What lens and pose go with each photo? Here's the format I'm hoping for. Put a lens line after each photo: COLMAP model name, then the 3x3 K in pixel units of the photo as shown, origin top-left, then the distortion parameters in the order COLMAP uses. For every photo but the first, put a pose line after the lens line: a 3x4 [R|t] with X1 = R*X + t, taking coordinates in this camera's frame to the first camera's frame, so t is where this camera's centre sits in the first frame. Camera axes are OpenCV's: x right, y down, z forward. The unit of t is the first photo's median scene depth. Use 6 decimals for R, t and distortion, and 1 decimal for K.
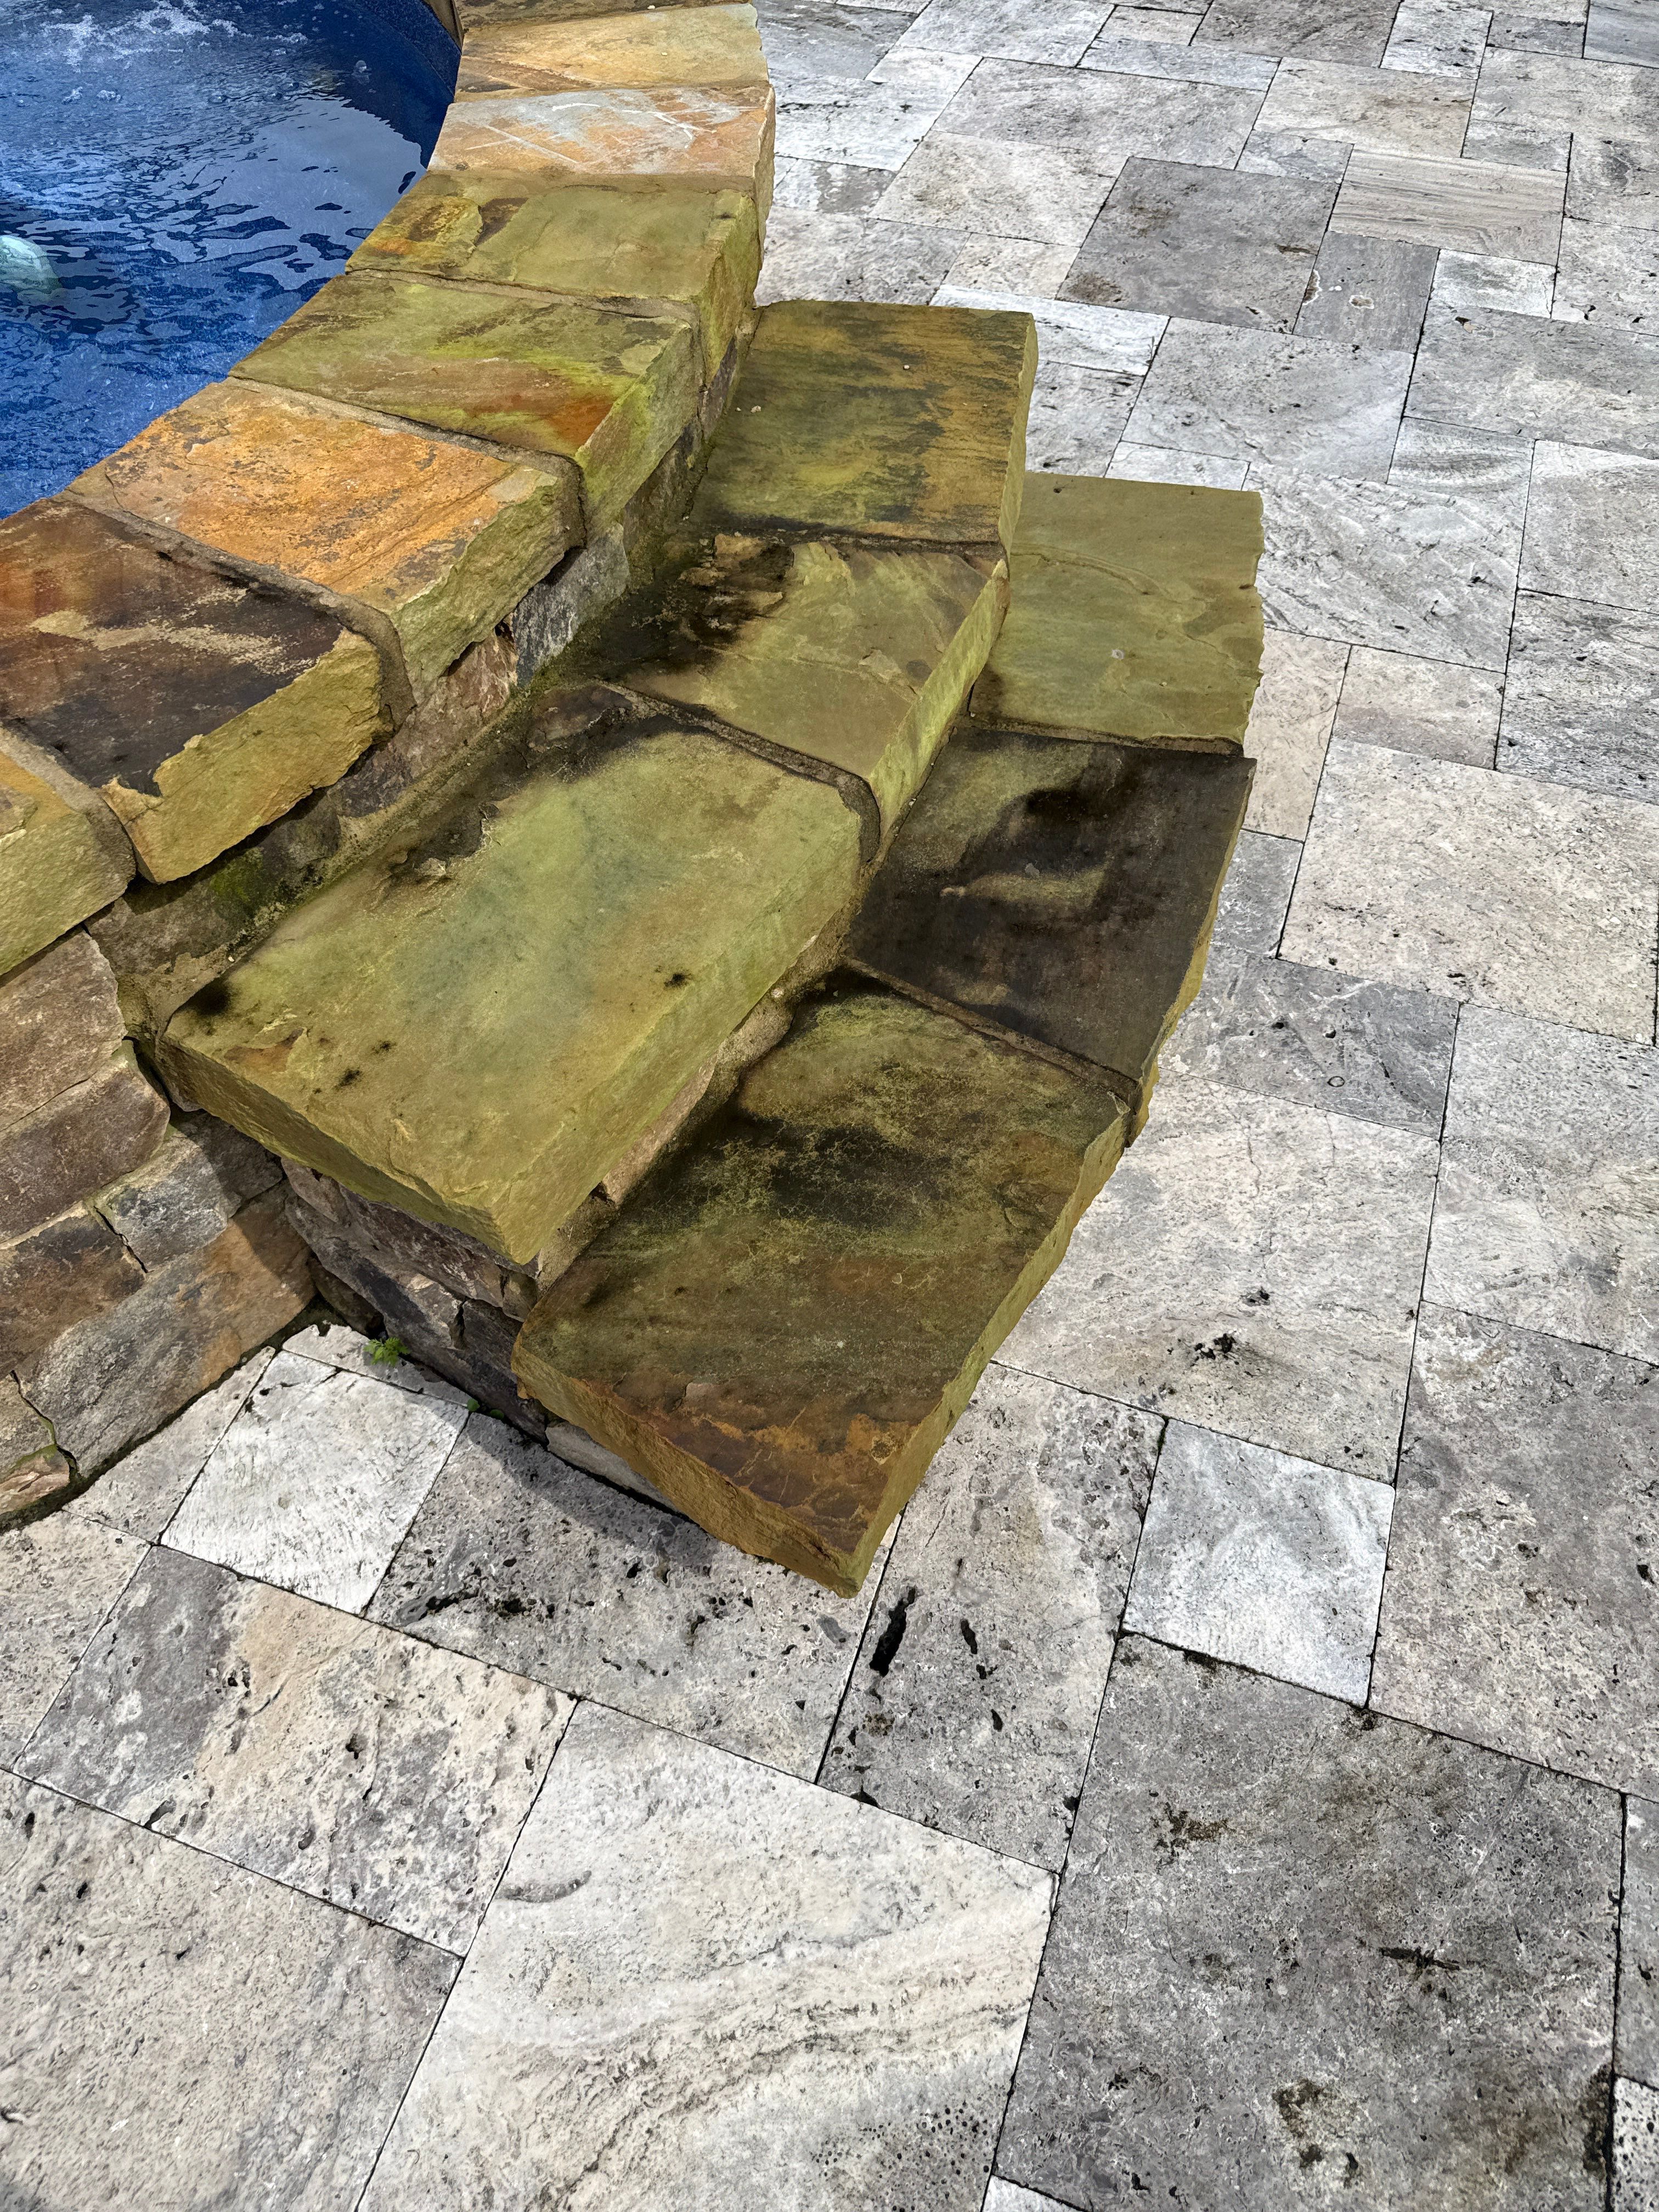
lens RADIAL K [[1569.8, 0, 834.3], [0, 1569.8, 1112.4], [0, 0, 1]] dist [0.096336, -0.113697]
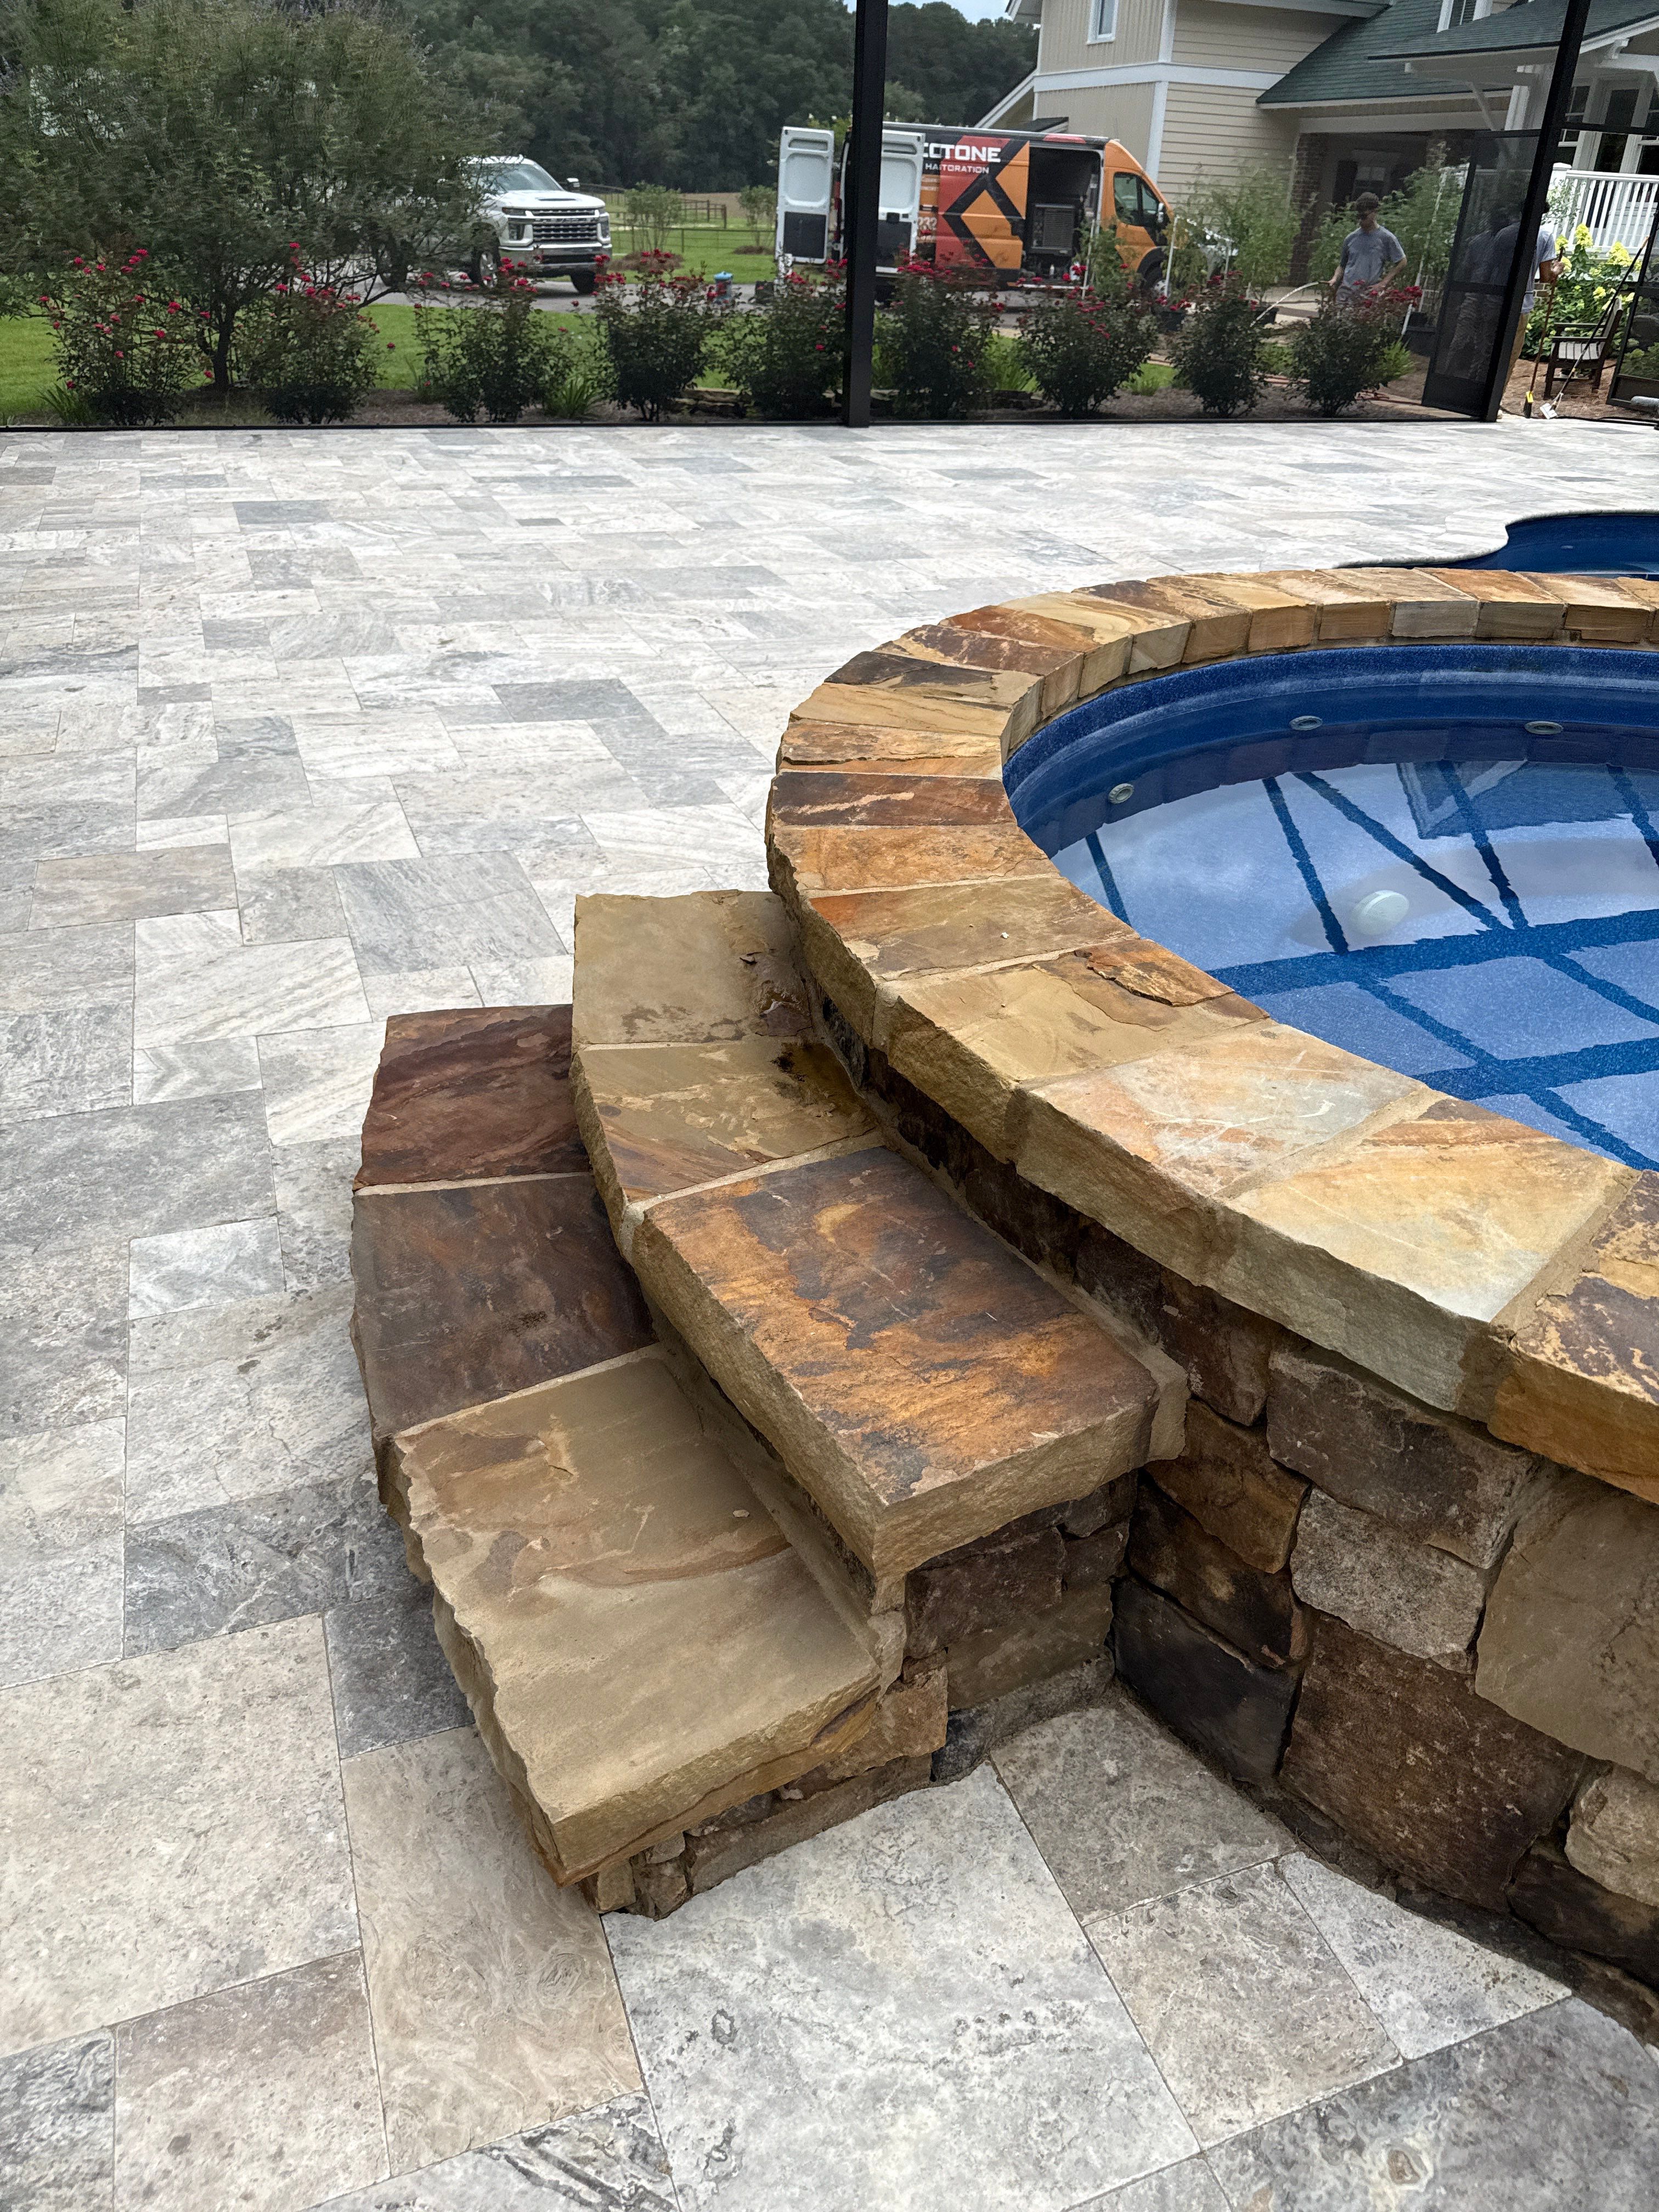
lens RADIAL K [[1588.0, 0, 846.8], [0, 1588.0, 1100.0], [0, 0, 1]] dist [0.017905, -0.026867]
pose [[-0.769533, 0.300691, -0.563386, 0.656666], [-0.518675, 0.220376, 0.826082, -1.522807], [0.372552, 0.927911, -0.013625, 1.144029]]
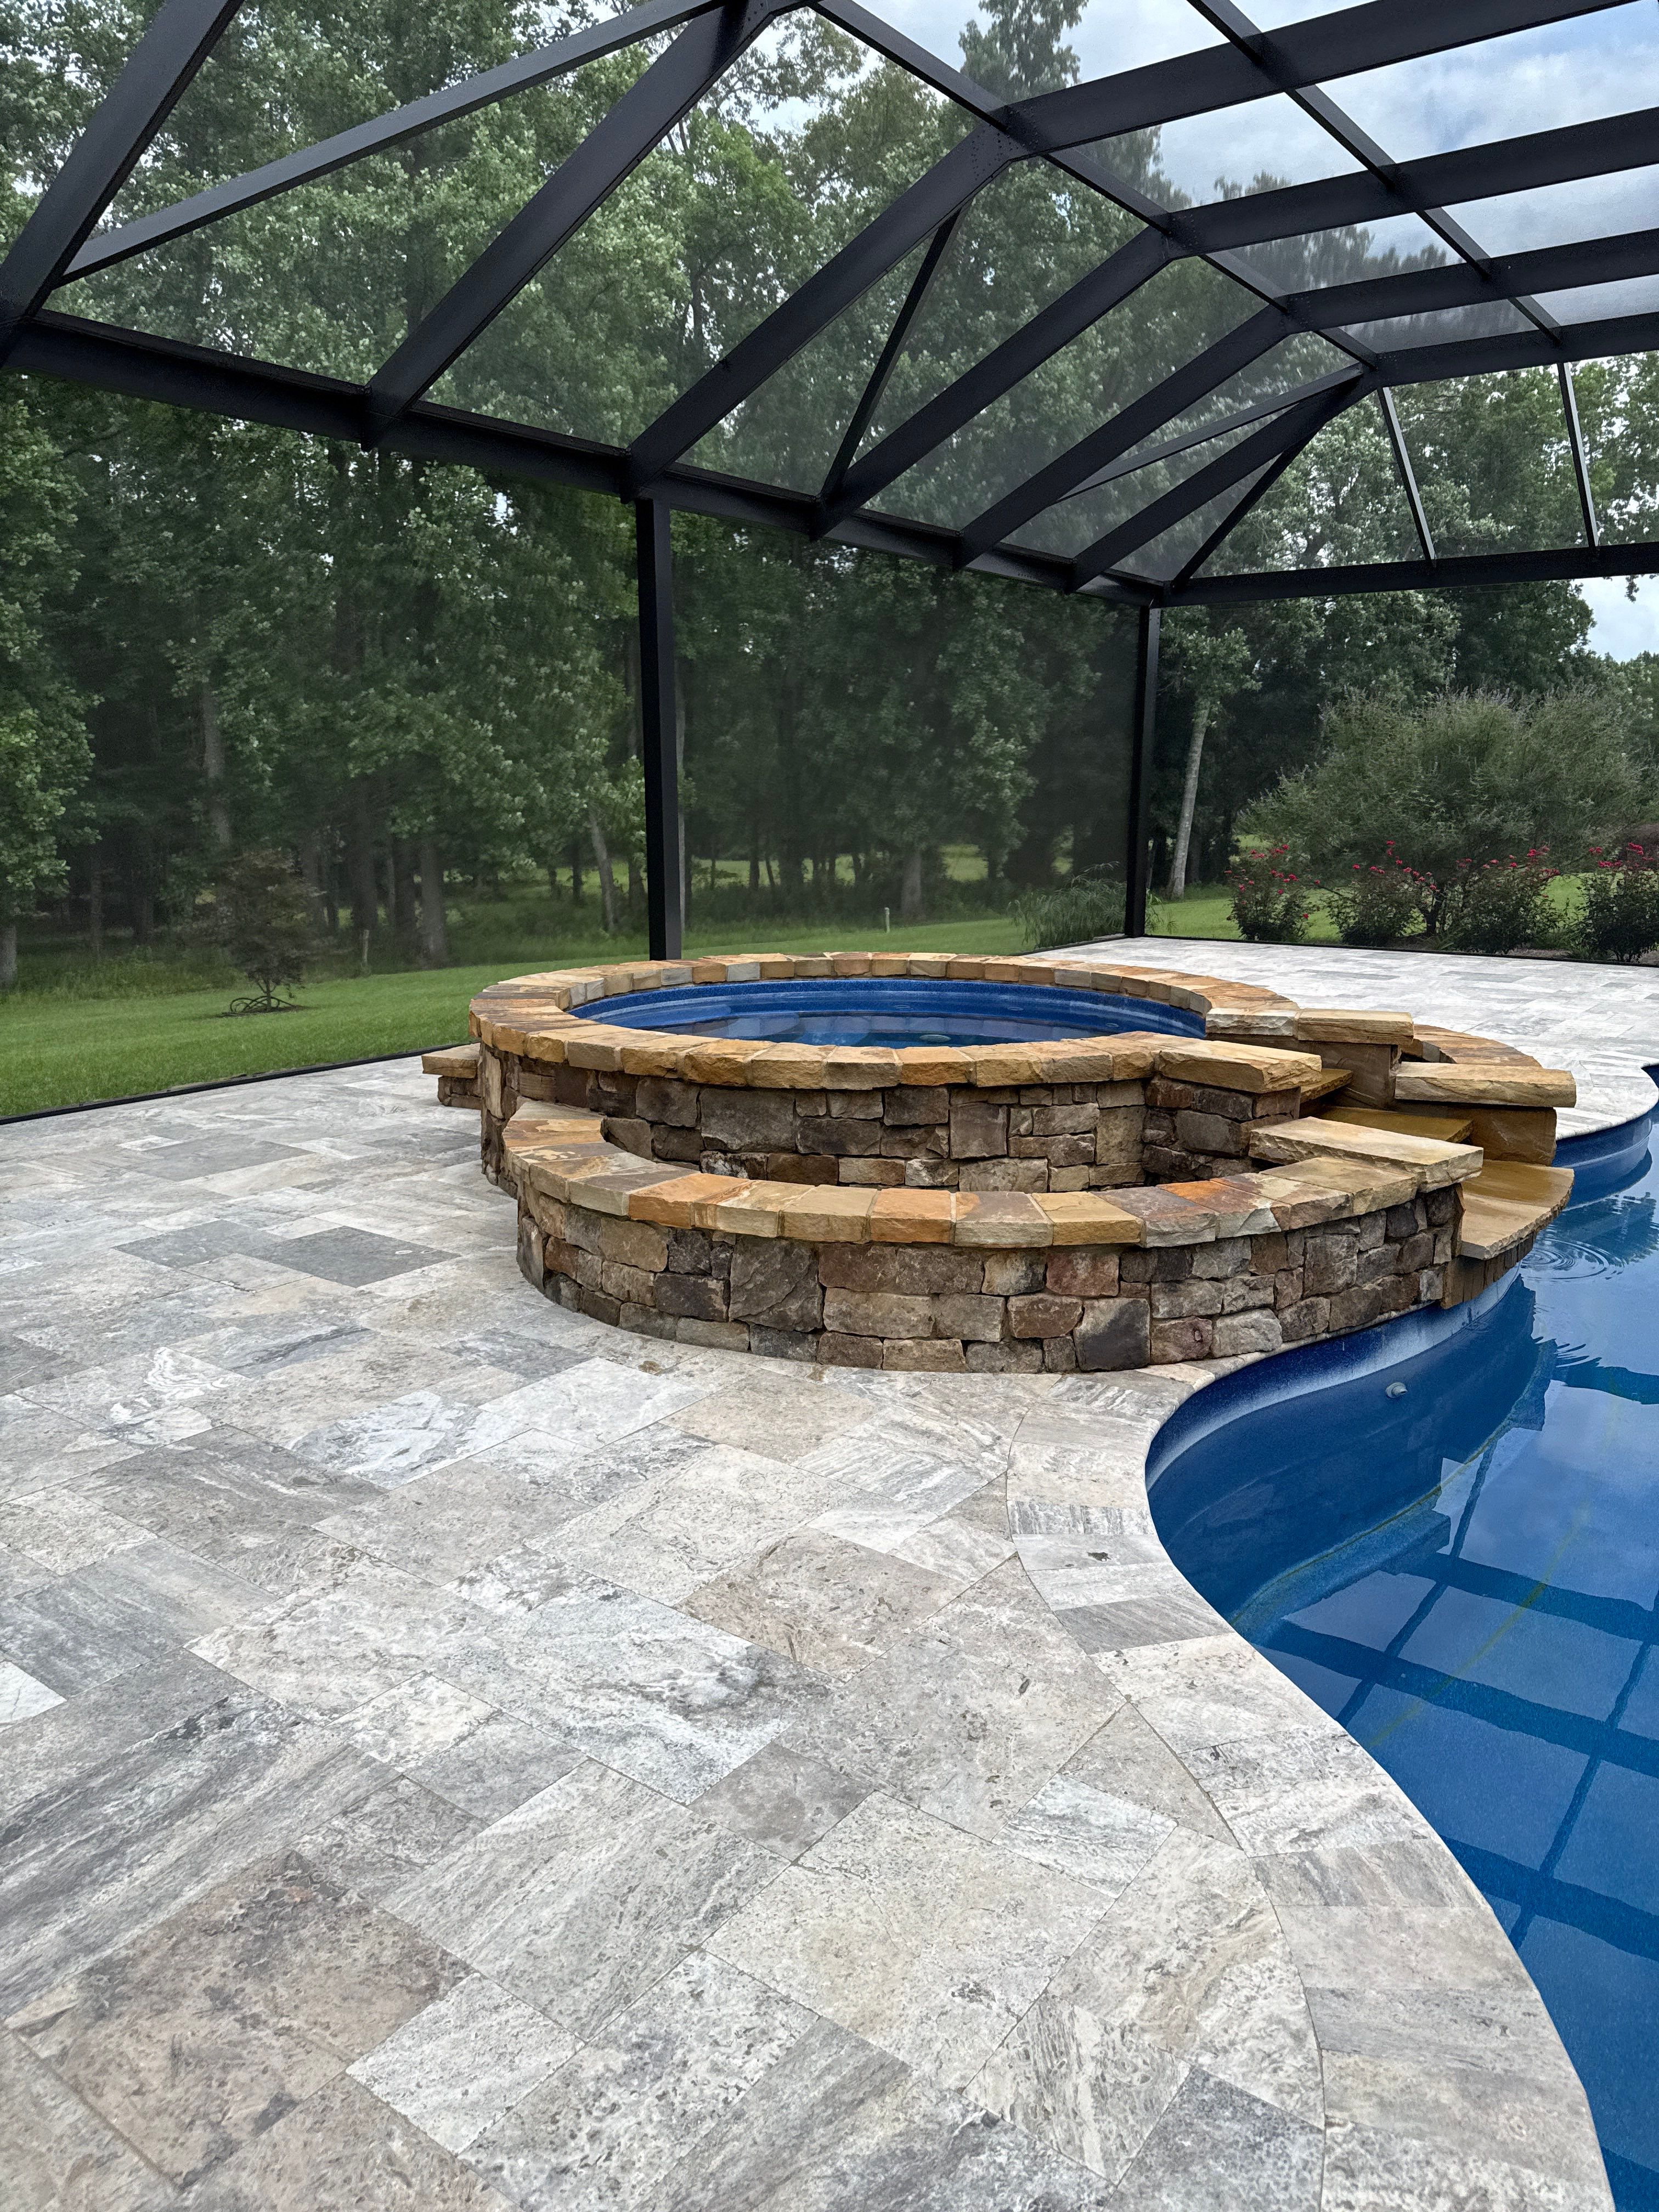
lens RADIAL K [[1588.0, 0, 846.8], [0, 1588.0, 1100.0], [0, 0, 1]] dist [0.017905, -0.026867]
pose [[-0.955012, -0.047637, 0.292715, -2.596192], [0.238935, 0.461078, 0.854586, -4.761461], [-0.175674, 0.886080, -0.428953, 3.611442]]
